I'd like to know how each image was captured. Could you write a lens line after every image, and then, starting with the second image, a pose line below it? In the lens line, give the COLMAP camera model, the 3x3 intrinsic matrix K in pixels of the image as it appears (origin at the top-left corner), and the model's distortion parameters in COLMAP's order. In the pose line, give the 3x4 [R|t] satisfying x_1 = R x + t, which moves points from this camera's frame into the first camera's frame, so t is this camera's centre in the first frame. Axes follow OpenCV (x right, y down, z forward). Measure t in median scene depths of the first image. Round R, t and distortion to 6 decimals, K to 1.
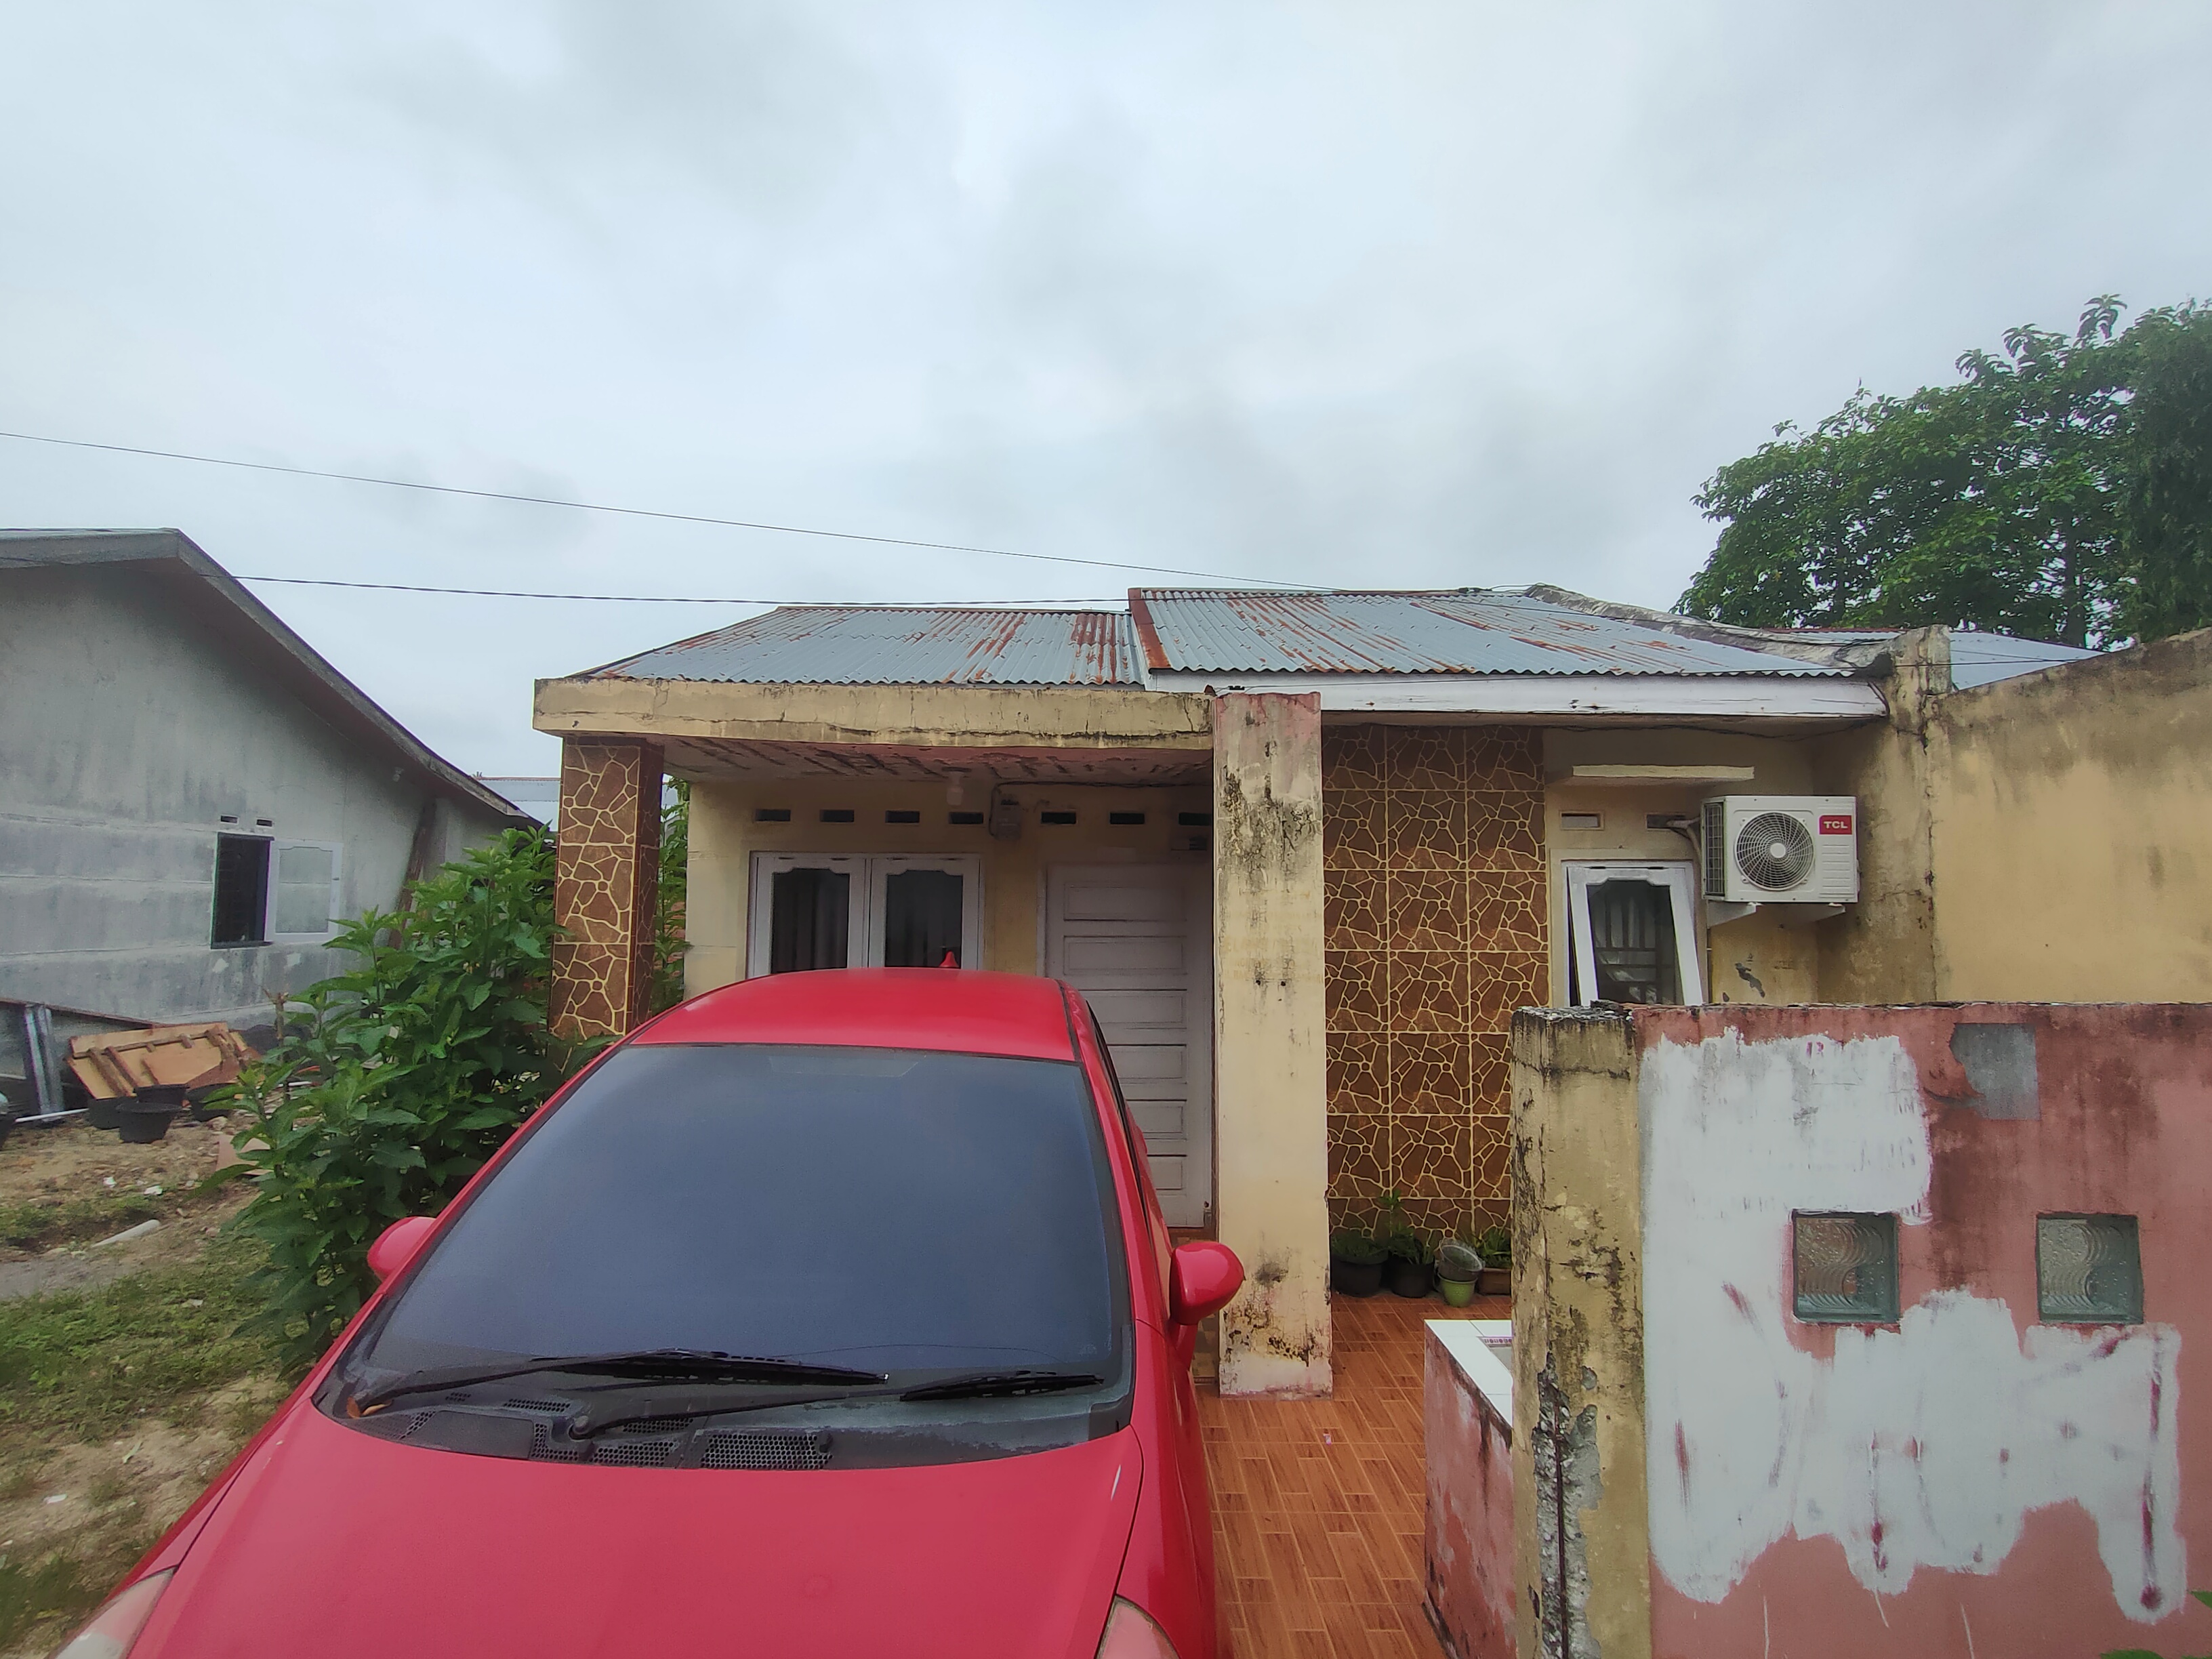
lens RADIAL K [[1025.2, 0, 1106.0], [0, 1025.2, 829.5], [0, 0, 1]] dist [0.003888, 0.002362]
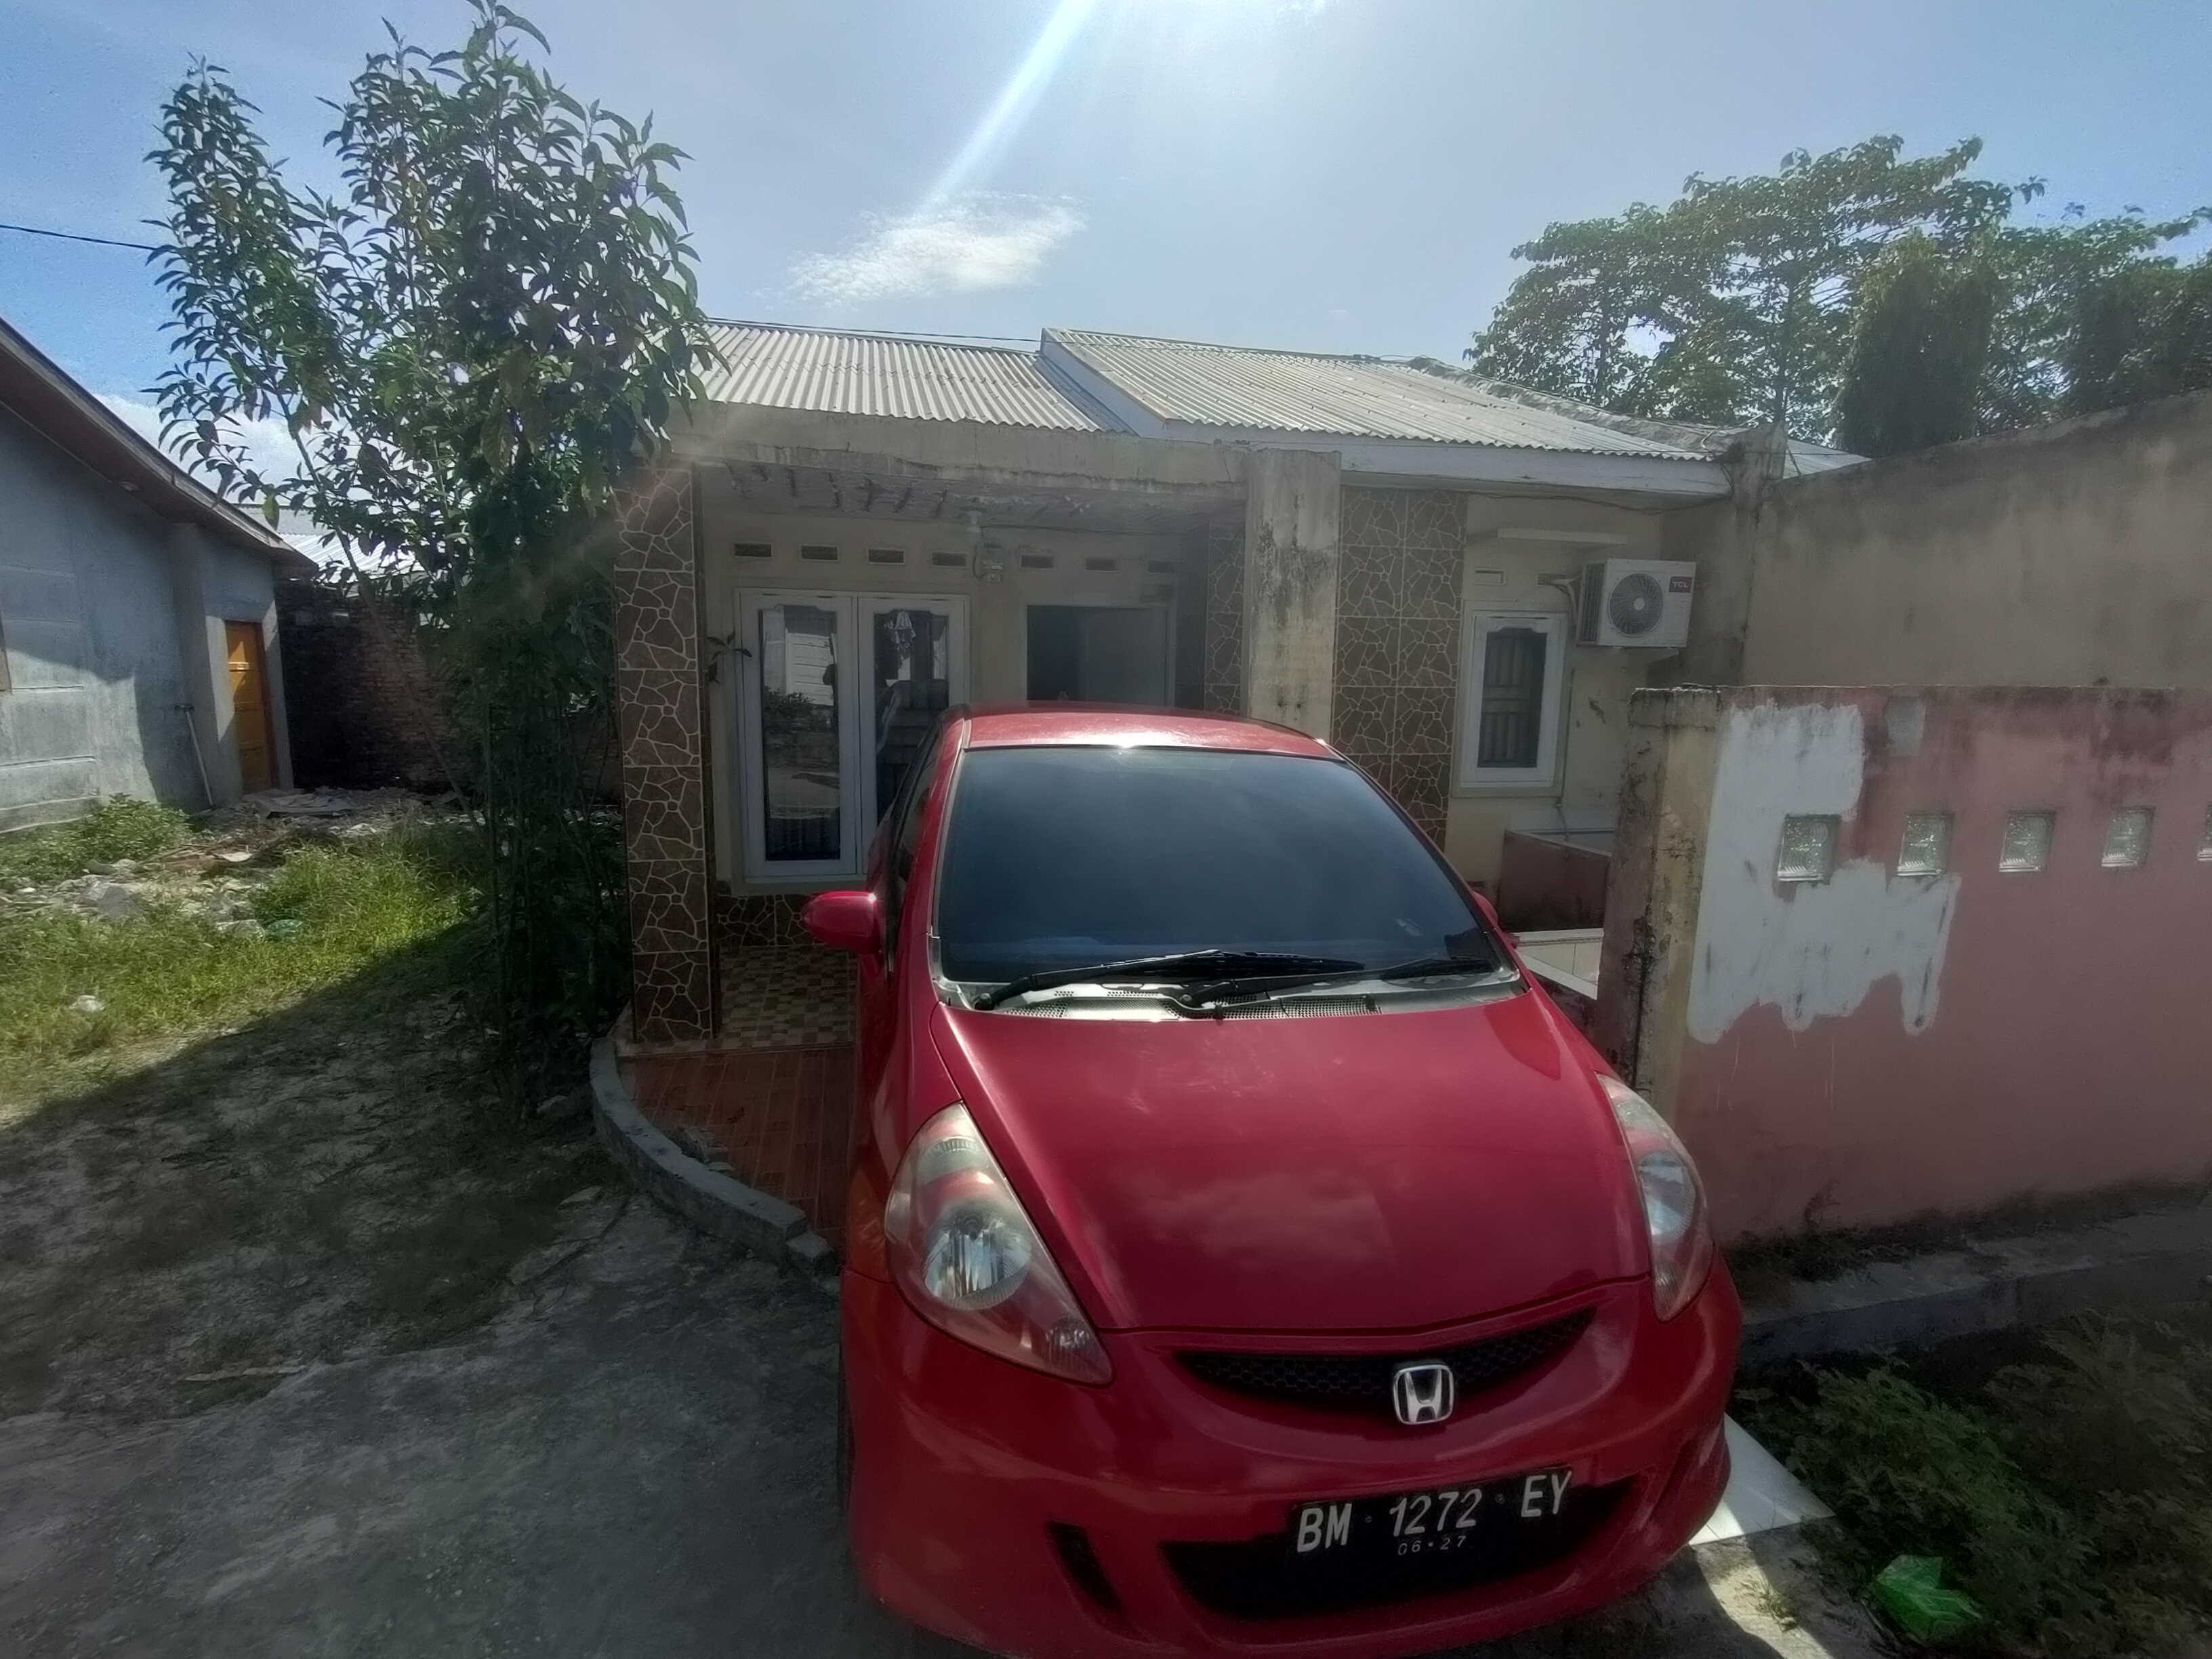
lens RADIAL K [[1025.2, 0, 1106.0], [0, 1025.2, 829.5], [0, 0, 1]] dist [0.003888, 0.002362]
pose [[0.973333, -0.028011, 0.227682, -0.321472], [-0.023588, 0.975036, 0.220791, 0.031550], [-0.228183, -0.220274, 0.948373, -0.119238]]
